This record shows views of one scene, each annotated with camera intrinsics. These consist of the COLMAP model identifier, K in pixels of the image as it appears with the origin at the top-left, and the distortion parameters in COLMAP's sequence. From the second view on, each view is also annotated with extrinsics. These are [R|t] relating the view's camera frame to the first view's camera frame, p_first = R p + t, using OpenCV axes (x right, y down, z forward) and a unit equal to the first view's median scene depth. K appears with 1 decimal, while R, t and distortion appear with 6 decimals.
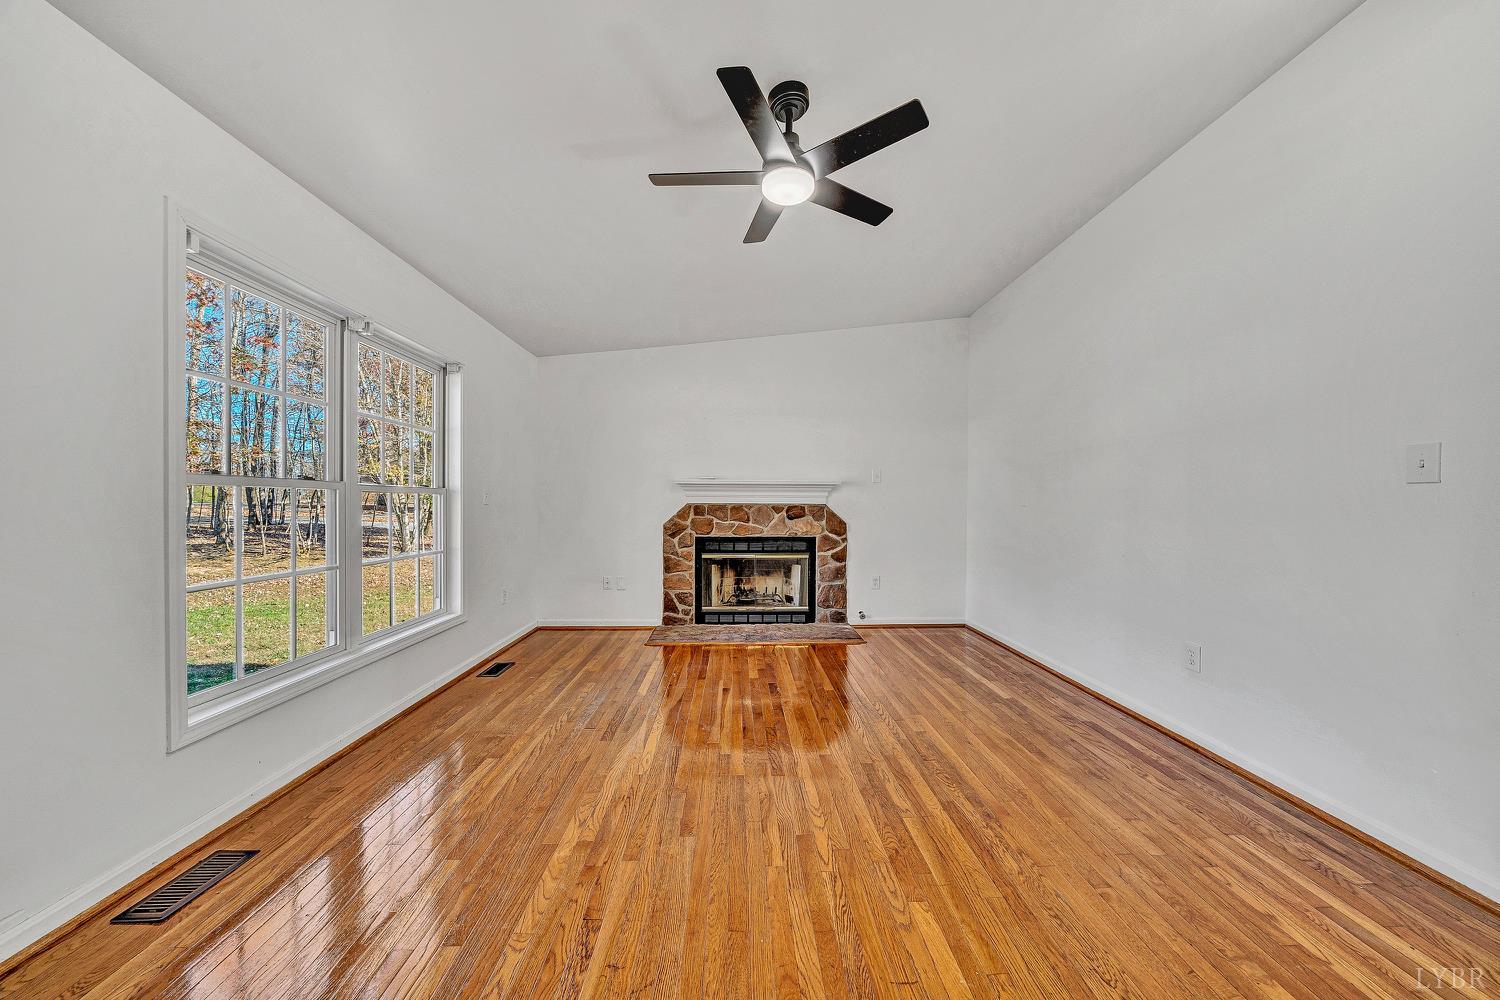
lens RADIAL K [[531.6, 0, 750.0], [0, 531.6, 500.0], [0, 0, 1]] dist [-0.002117, -0.000138]
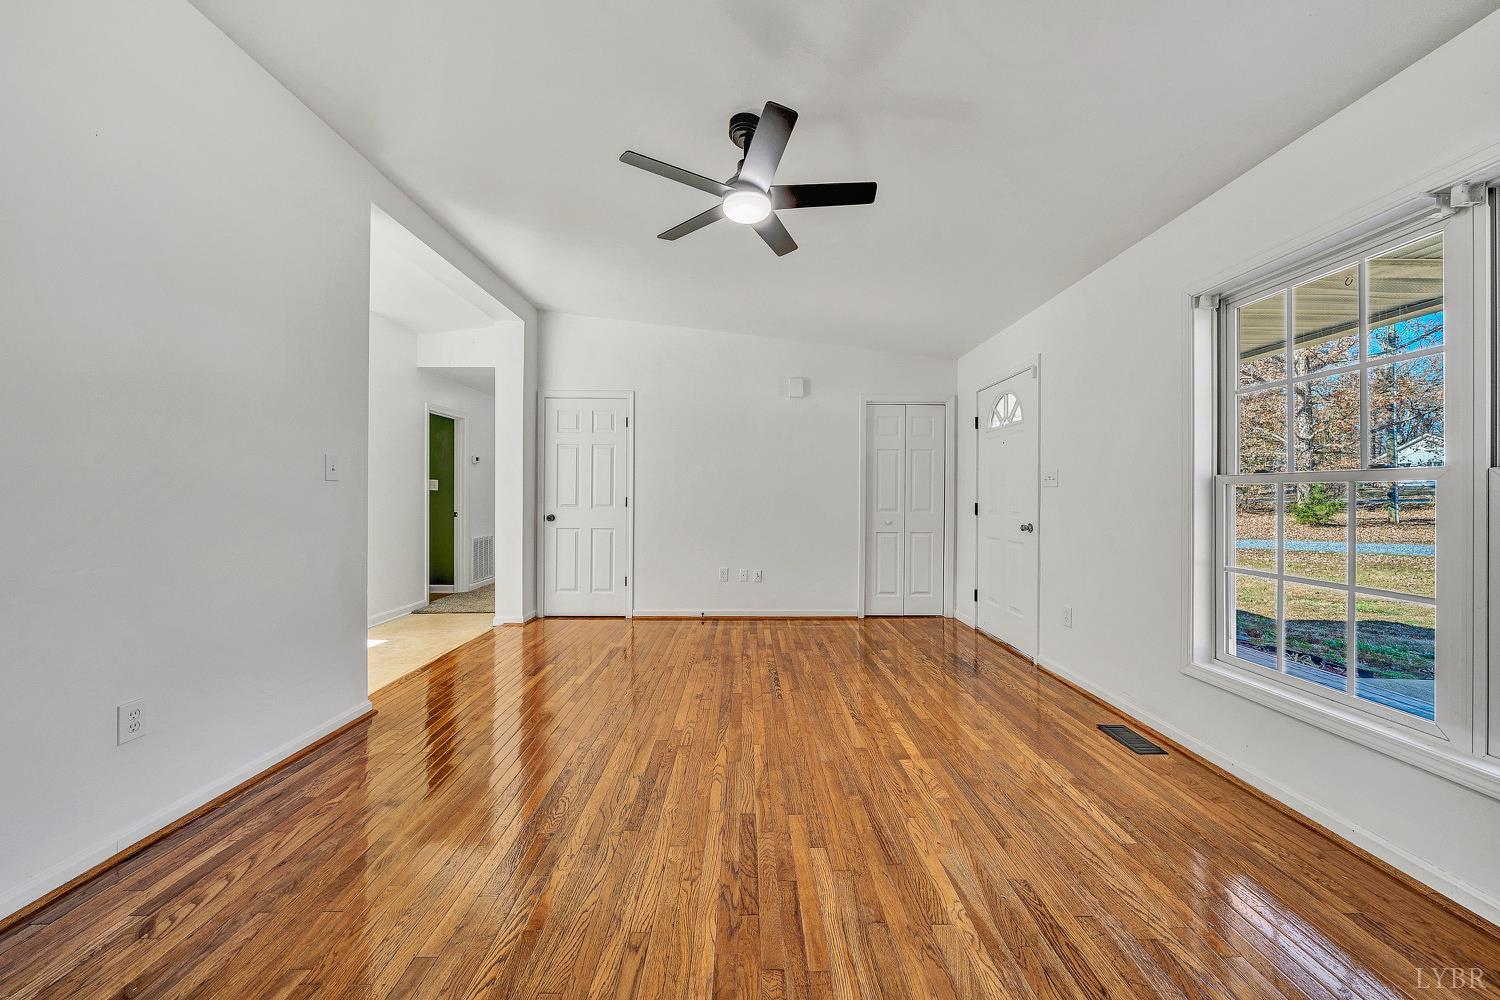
lens RADIAL K [[531.6, 0, 750.0], [0, 531.6, 500.0], [0, 0, 1]] dist [-0.002117, -0.000138]
pose [[-0.999775, -0.004424, 0.020725, 0.015770], [-0.004390, 0.999989, 0.001664, 0.004439], [-0.020732, 0.001572, -0.999784, 0.859585]]
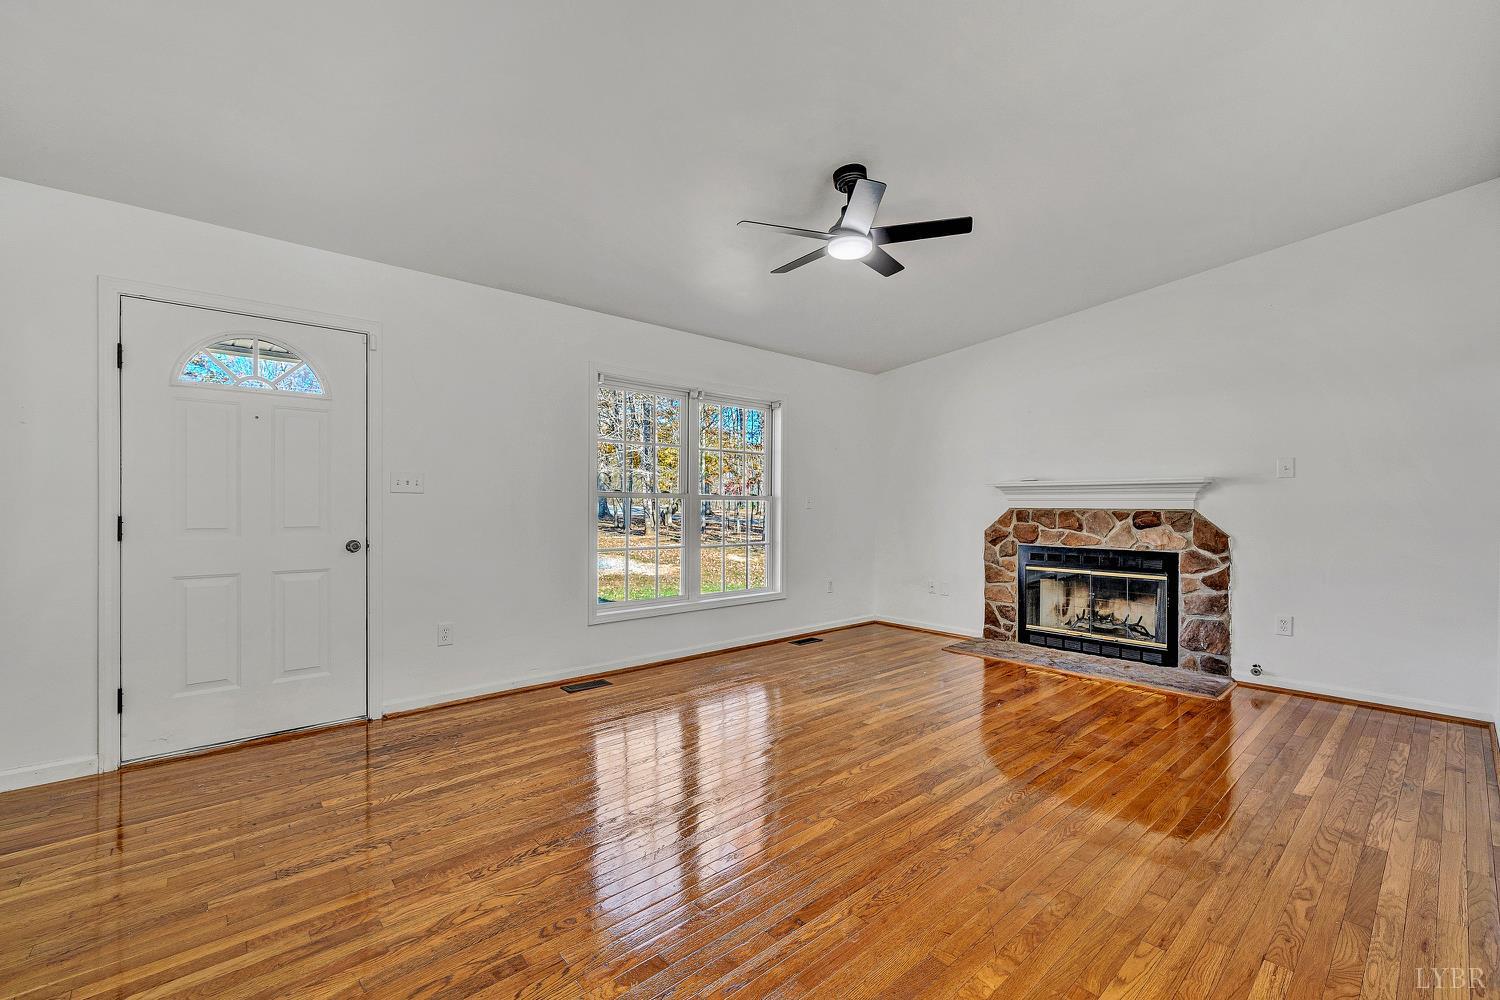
lens RADIAL K [[631.3, 0, 734.5], [0, 631.3, 502.2], [0, 0, 1]] dist [-0.000811, 0.000034]
pose [[0.628008, -0.006495, -0.778180, 0.426418], [0.002492, 0.999977, -0.006335, 0.001889], [0.778203, 0.002039, 0.628009, -0.045035]]
